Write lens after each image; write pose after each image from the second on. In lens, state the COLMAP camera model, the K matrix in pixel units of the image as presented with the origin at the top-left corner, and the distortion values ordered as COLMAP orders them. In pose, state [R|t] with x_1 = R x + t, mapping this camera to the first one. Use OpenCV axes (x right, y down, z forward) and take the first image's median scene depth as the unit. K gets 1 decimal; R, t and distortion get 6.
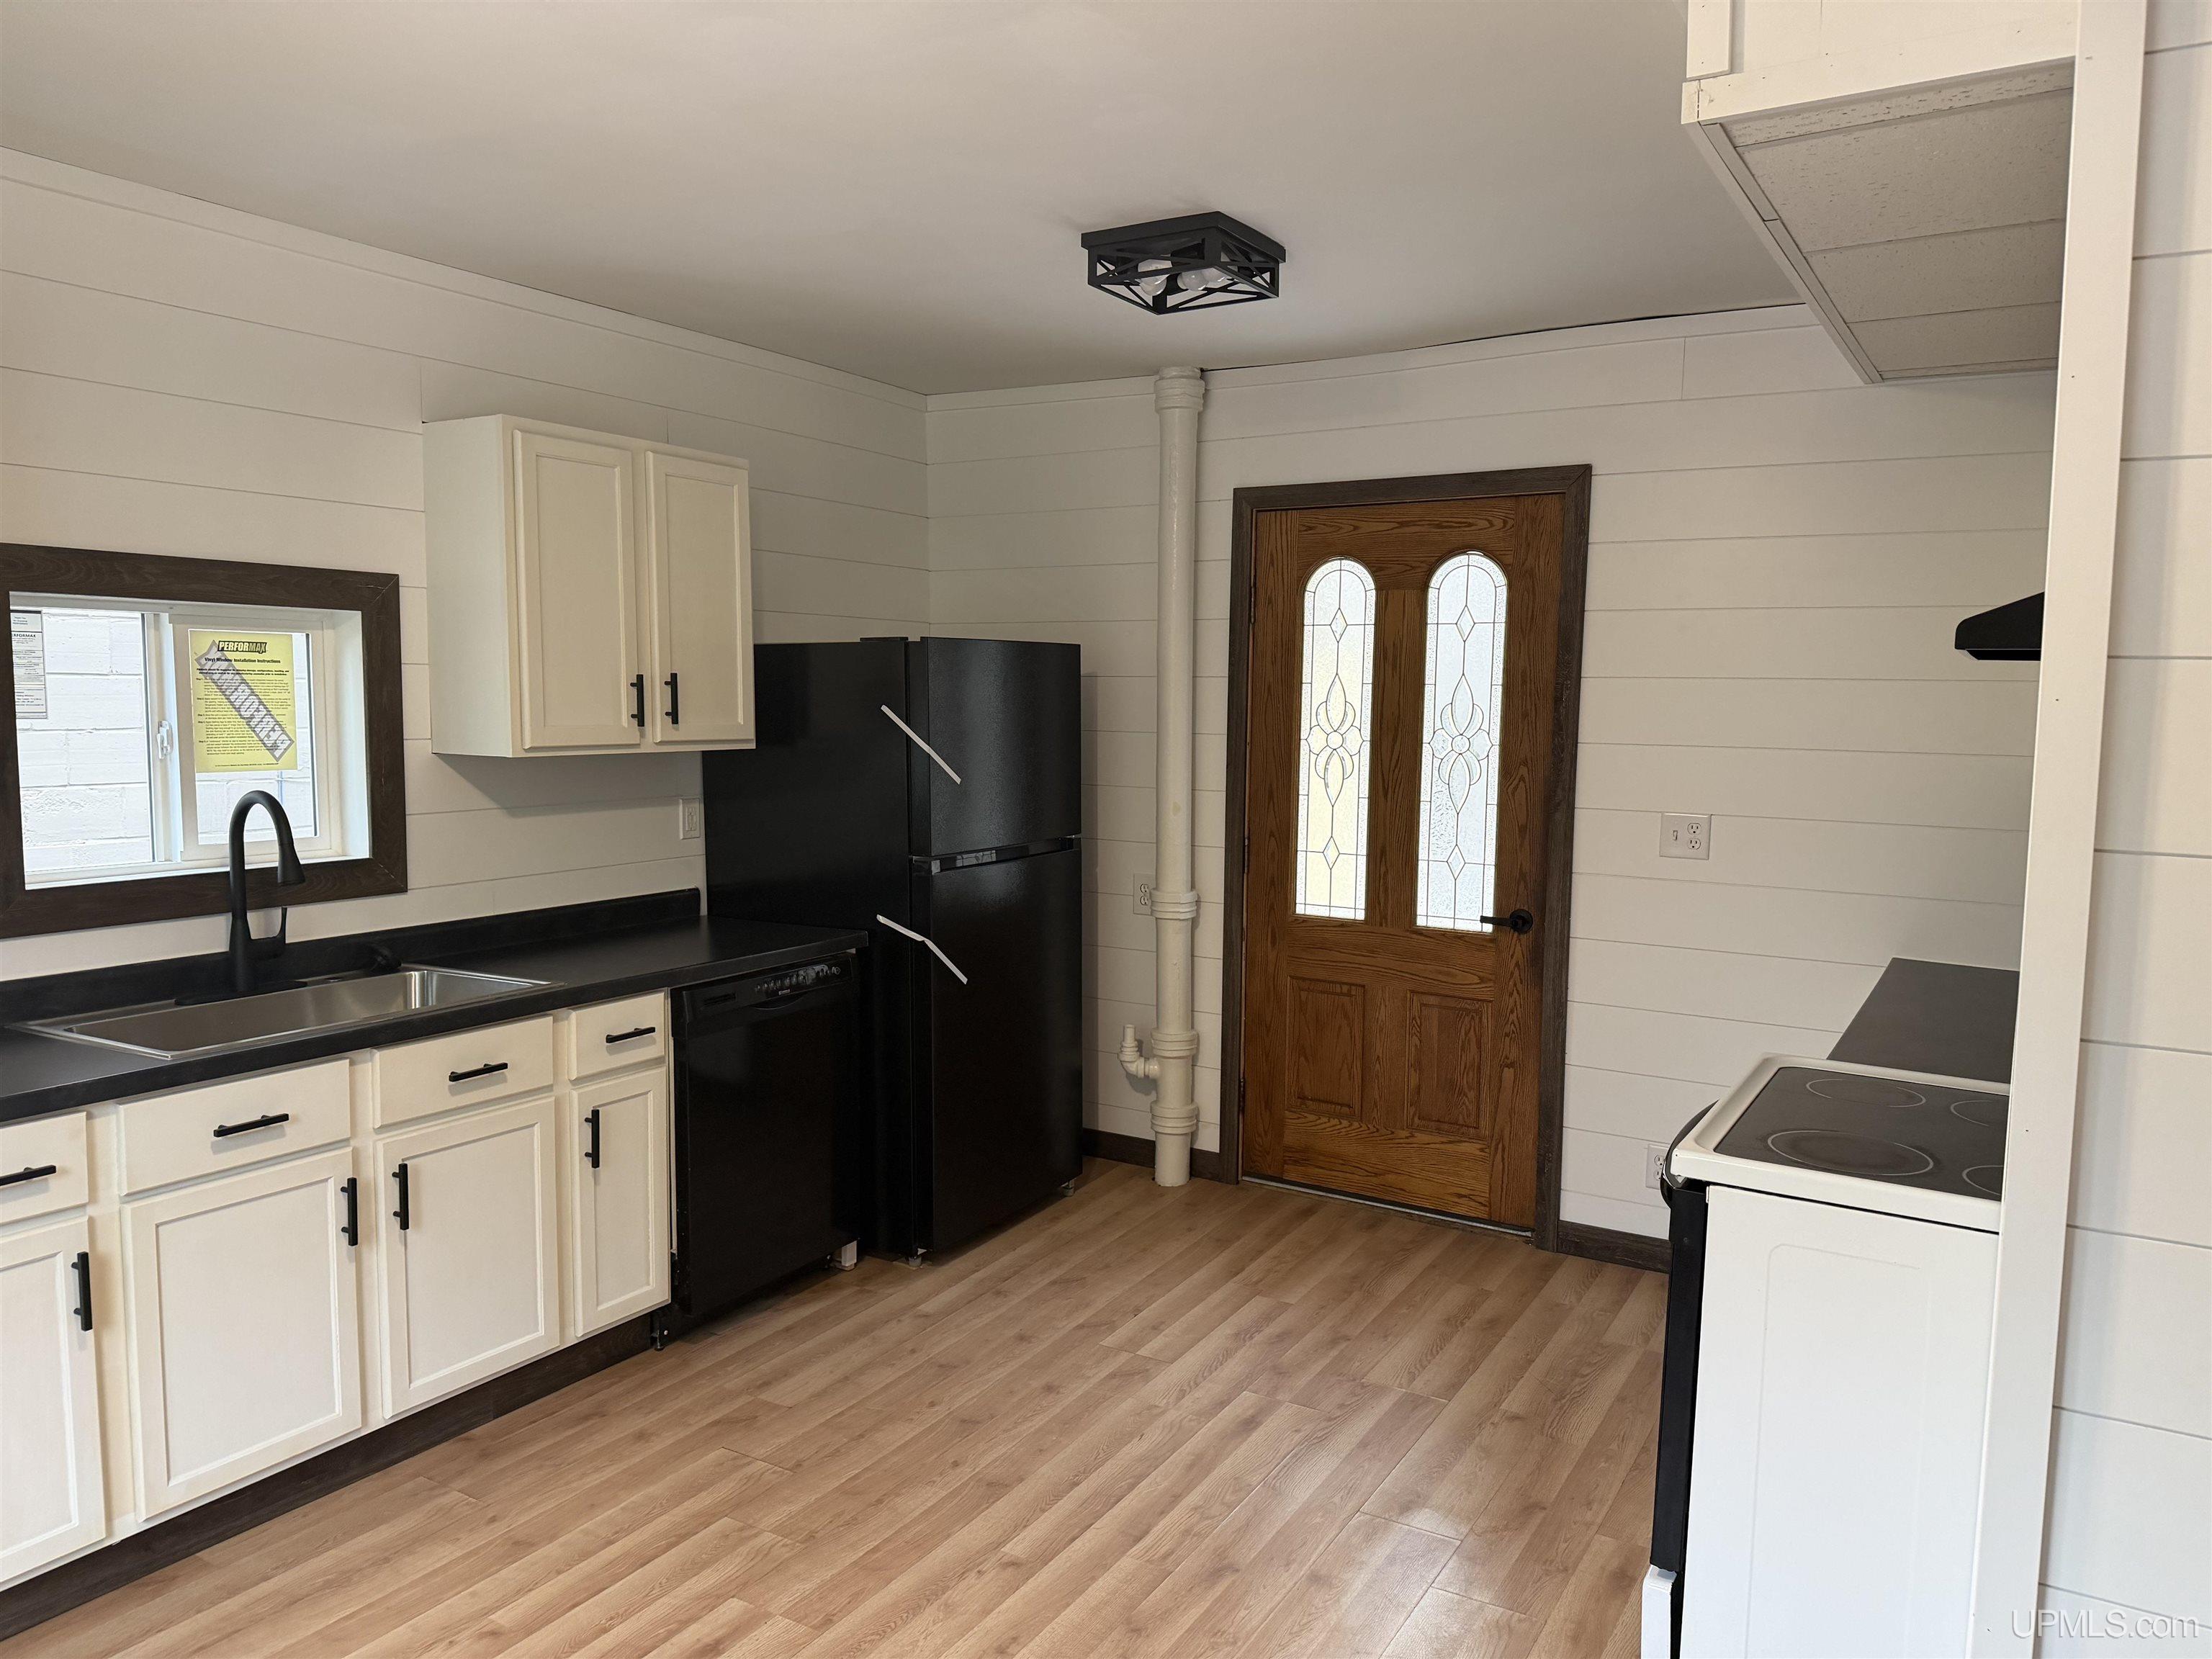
lens RADIAL K [[1537.5, 0, 1103.7], [0, 1537.5, 828.9], [0, 0, 1]] dist [0.083736, -0.104955]
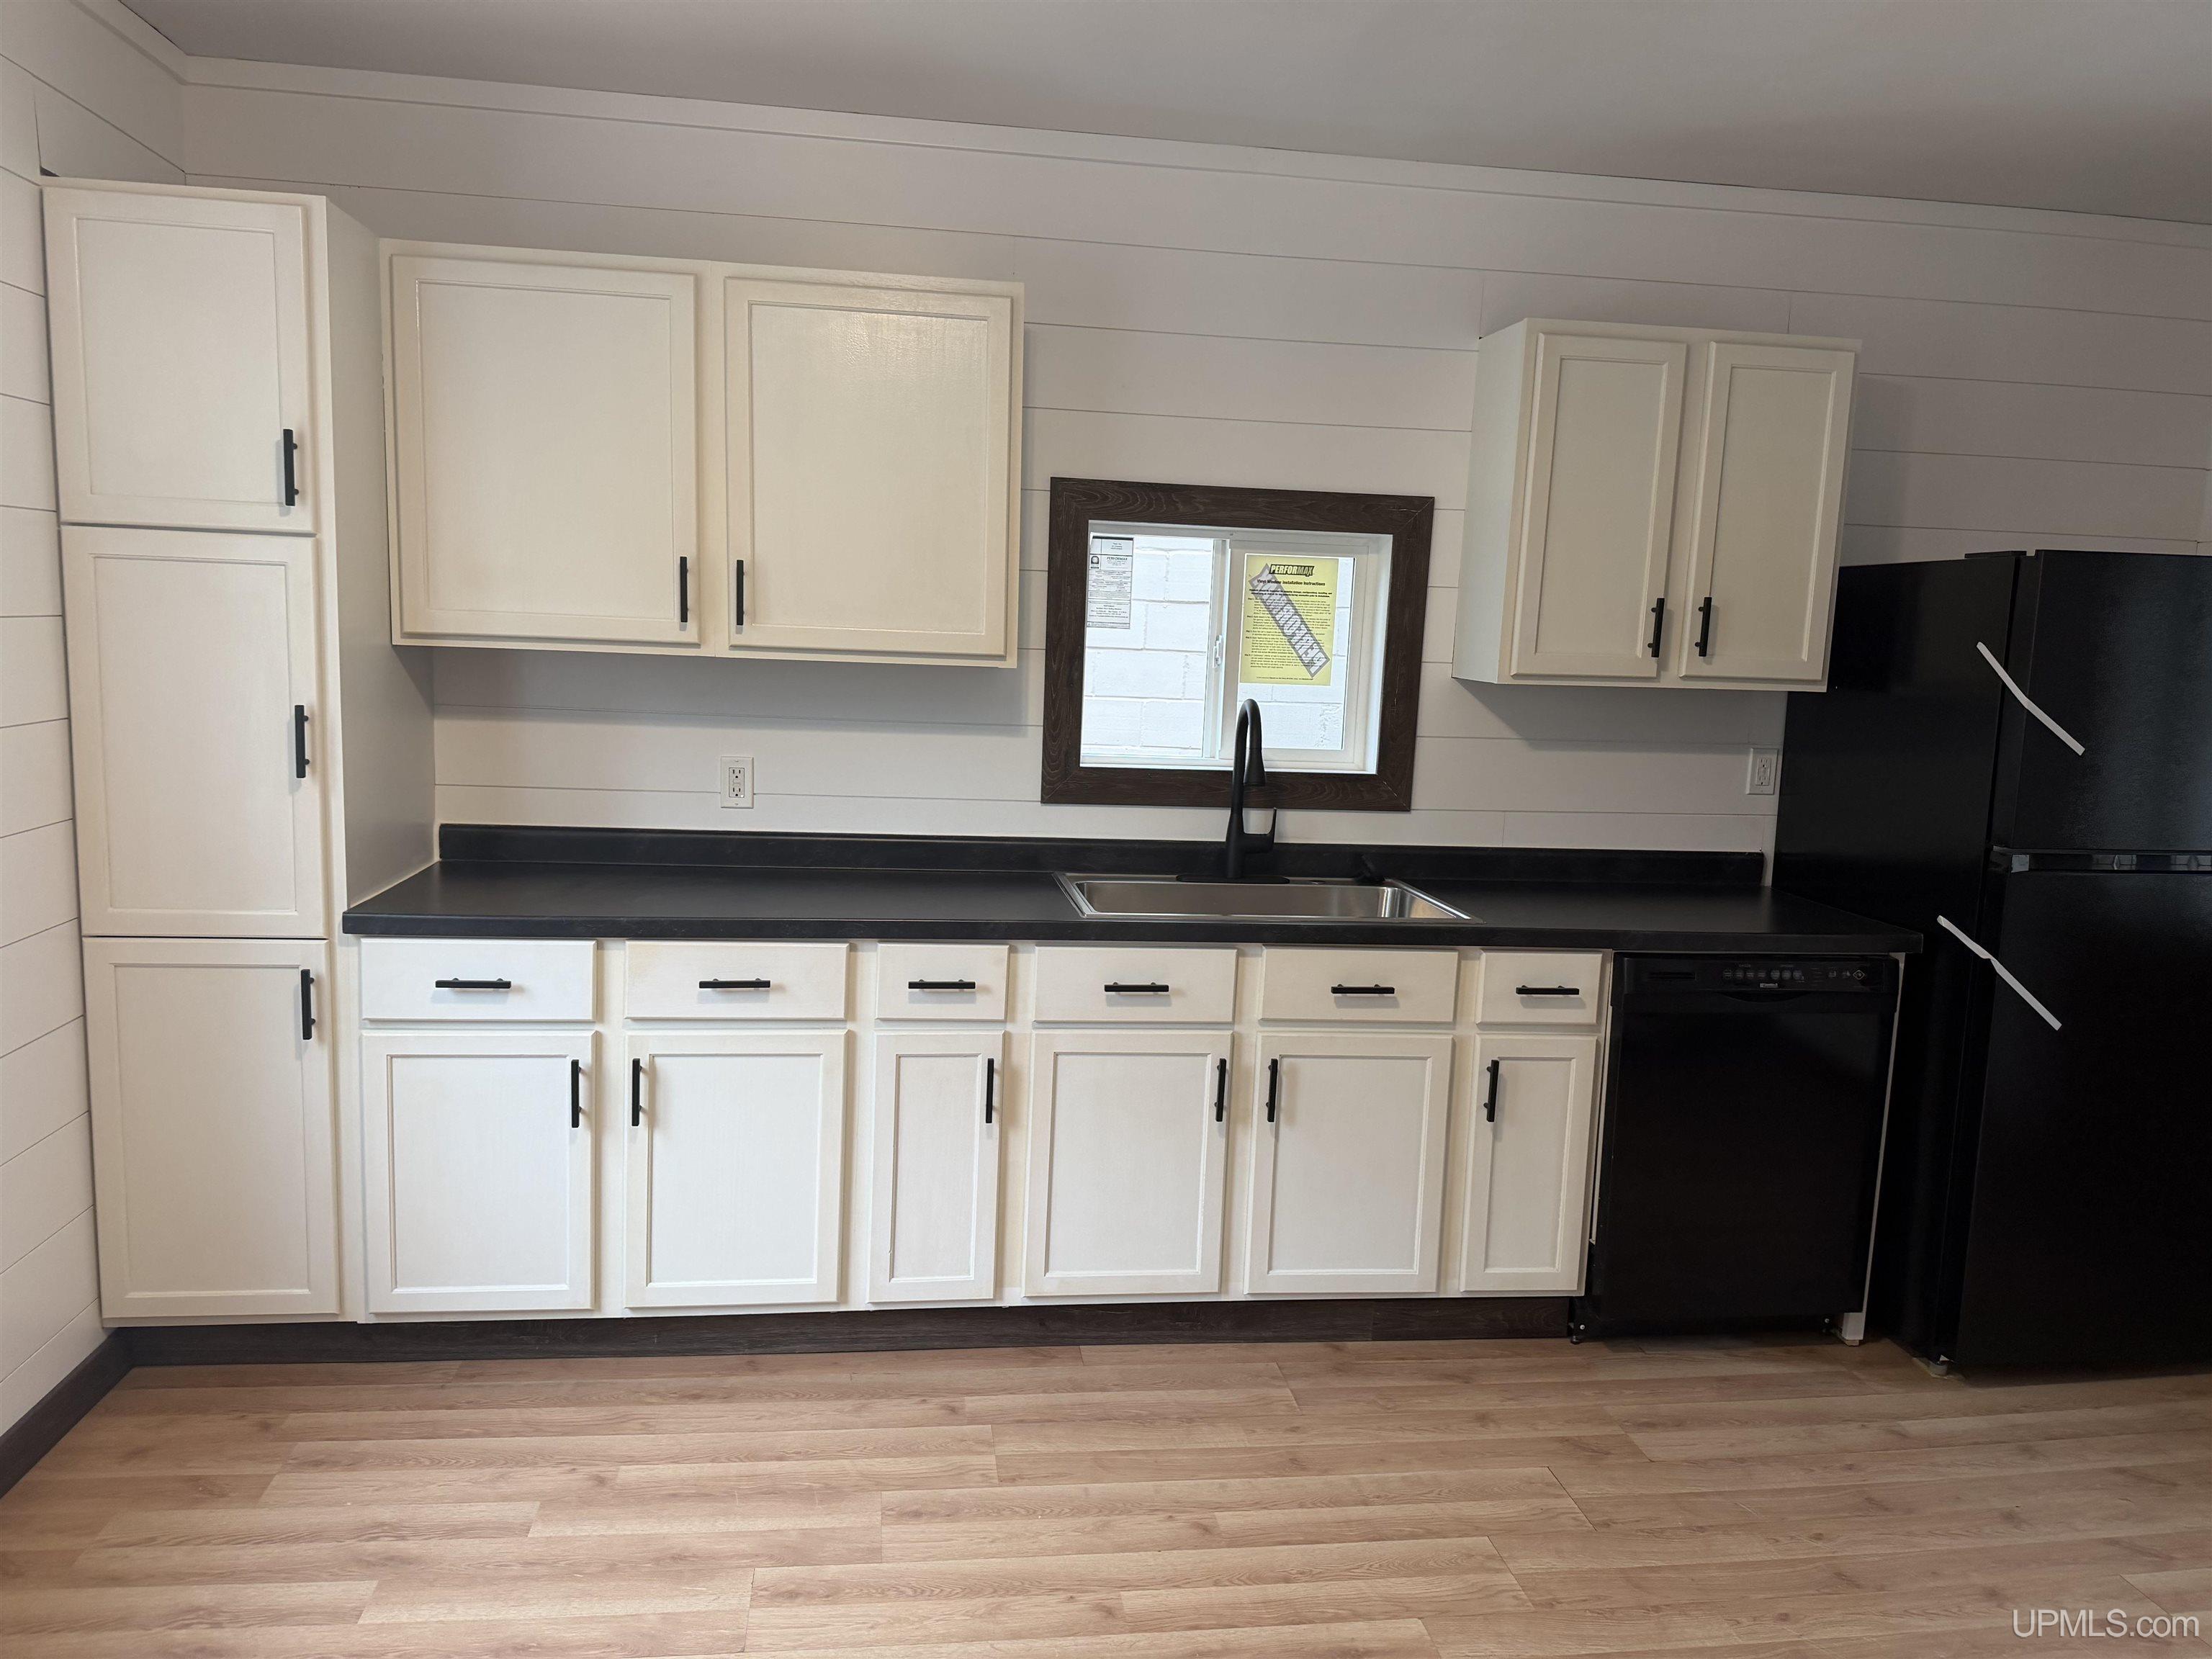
lens RADIAL K [[1537.5, 0, 1149.1], [0, 1537.5, 829.7], [0, 0, 1]] dist [0.083736, -0.104955]
pose [[0.638990, 0.117877, -0.760129, 0.226961], [-0.101037, 0.992489, 0.068975, -0.000193], [0.762550, 0.032727, 0.646101, 0.230347]]
